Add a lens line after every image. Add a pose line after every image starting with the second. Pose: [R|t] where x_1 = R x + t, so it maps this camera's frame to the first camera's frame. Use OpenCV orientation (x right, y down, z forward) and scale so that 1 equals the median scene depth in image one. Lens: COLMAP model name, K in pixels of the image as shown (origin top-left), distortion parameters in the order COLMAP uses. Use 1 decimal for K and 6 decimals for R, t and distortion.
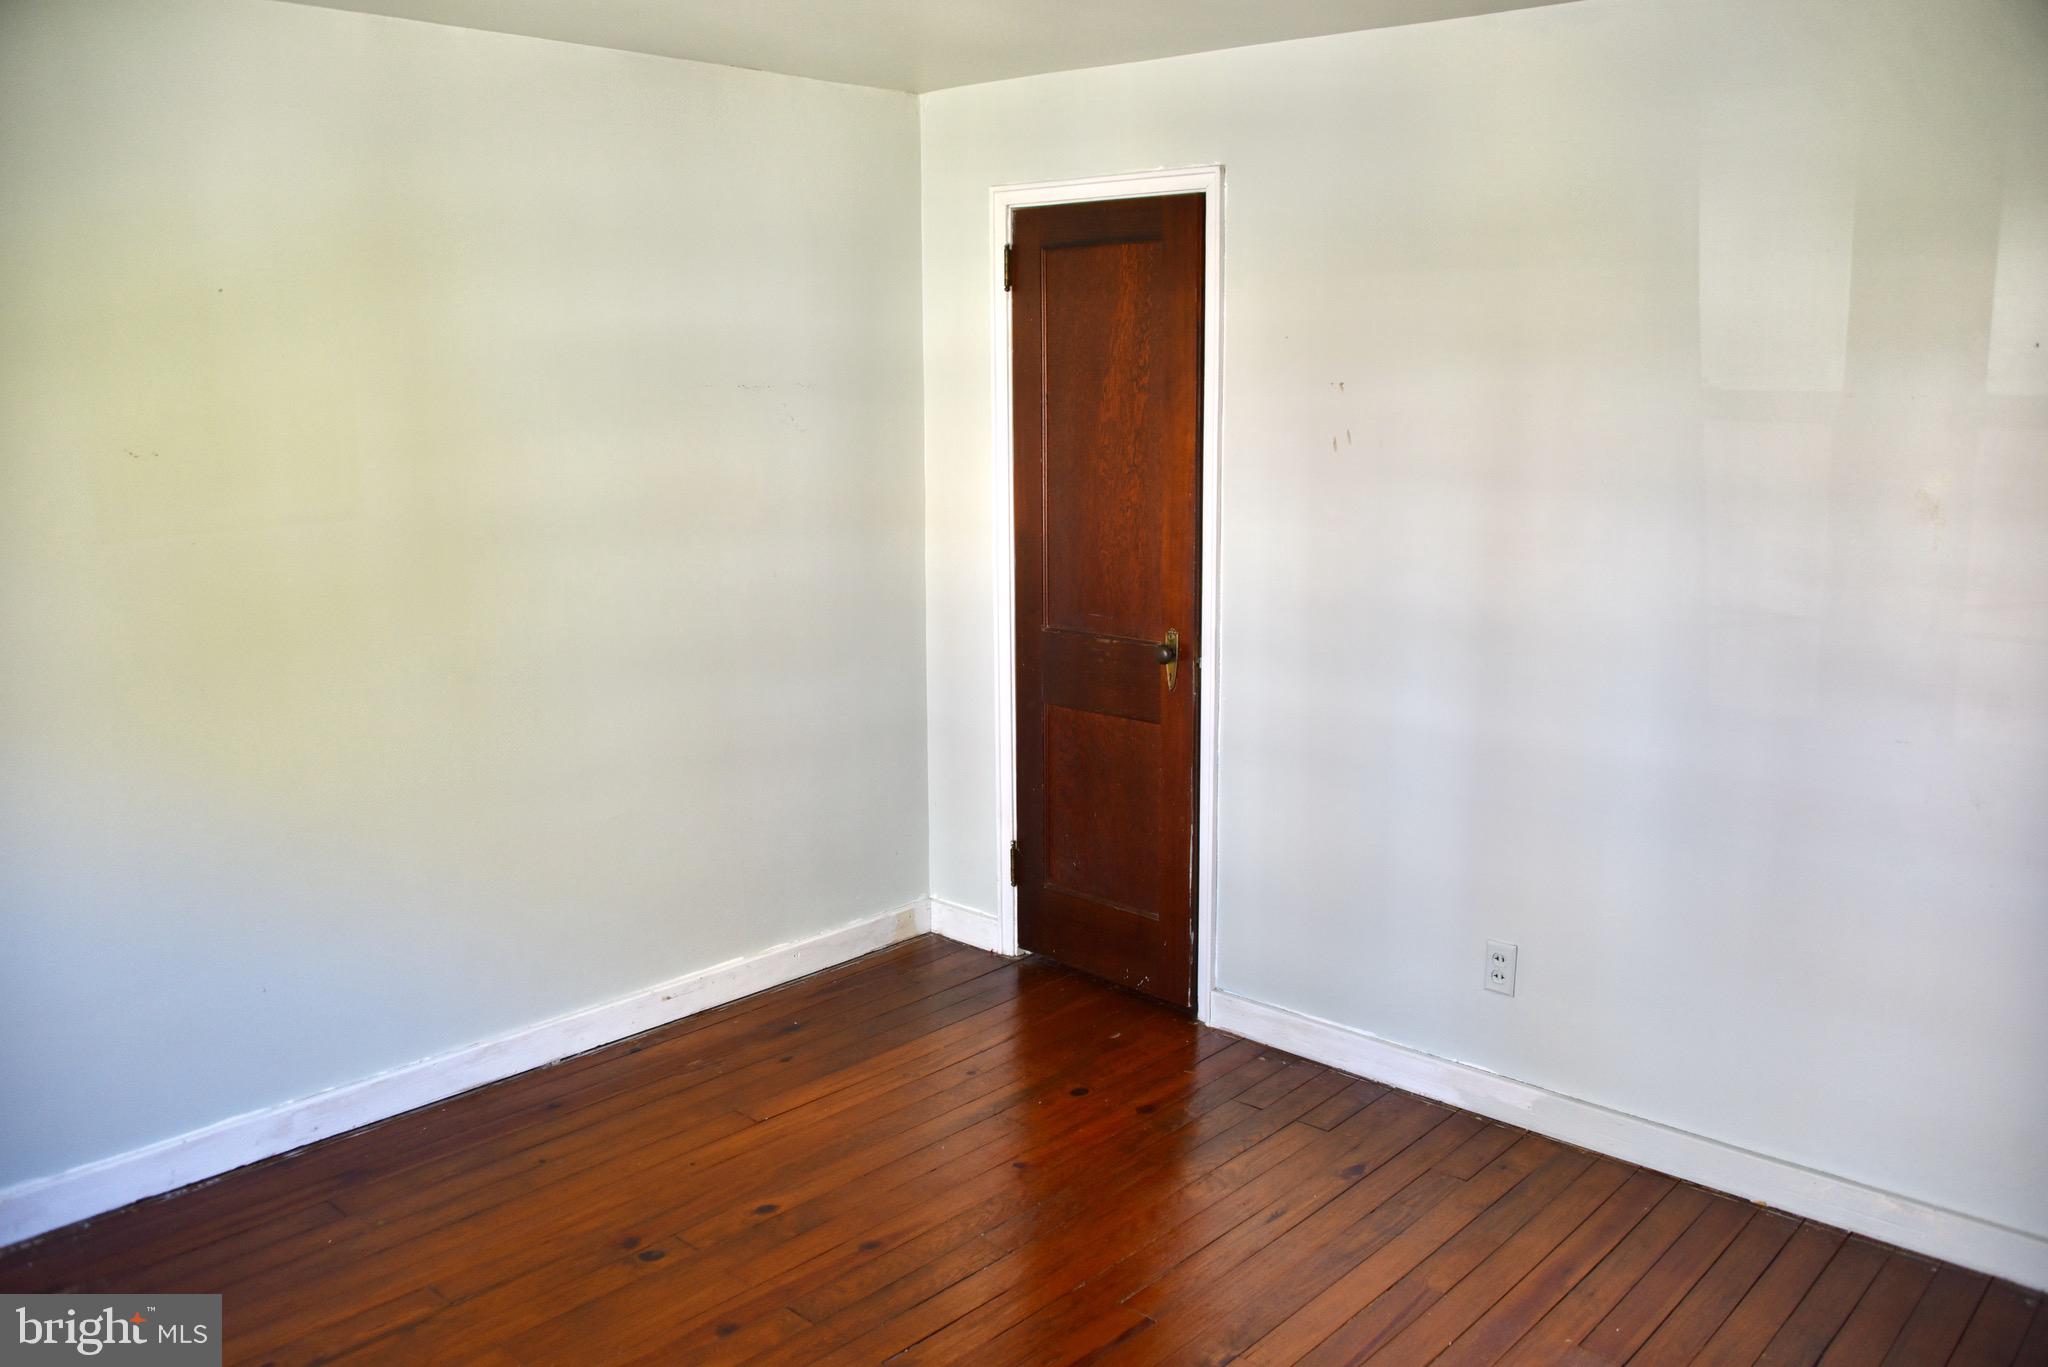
lens RADIAL K [[1741.1, 0, 1024.0], [0, 1741.1, 683.5], [0, 0, 1]] dist [-0.086892, -0.002236]
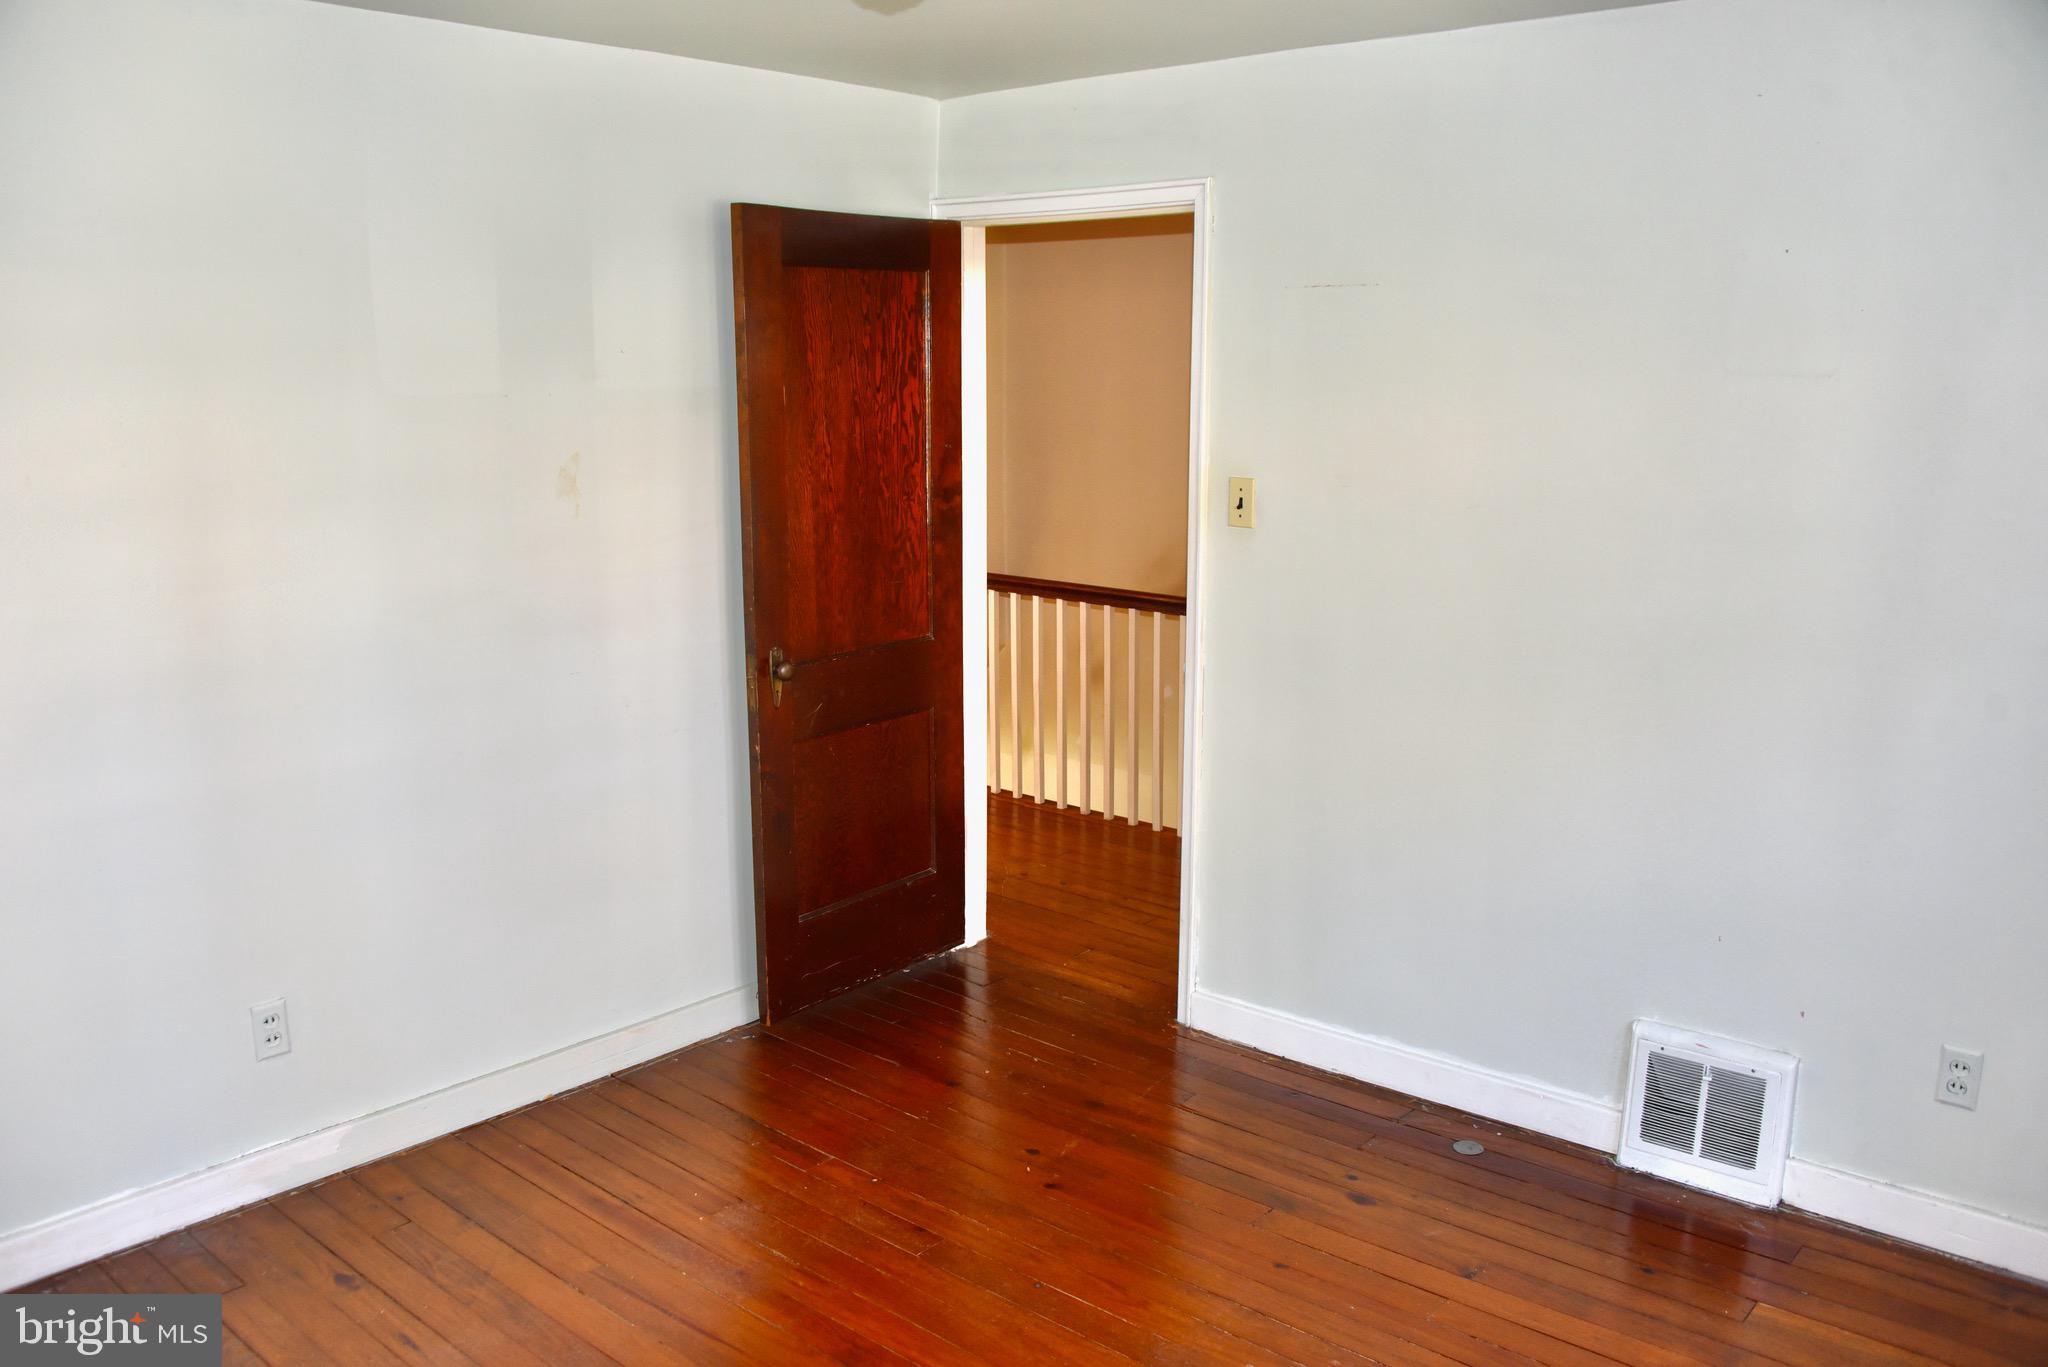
lens RADIAL K [[1635.3, 0, 1011.5], [0, 1635.3, 701.1], [0, 0, 1]] dist [-0.143894, 0.081245]
pose [[-0.034946, -0.186556, 0.981823, -0.594380], [0.193777, 0.962514, 0.189784, -0.098496], [-0.980423, 0.196887, 0.002514, 0.633590]]
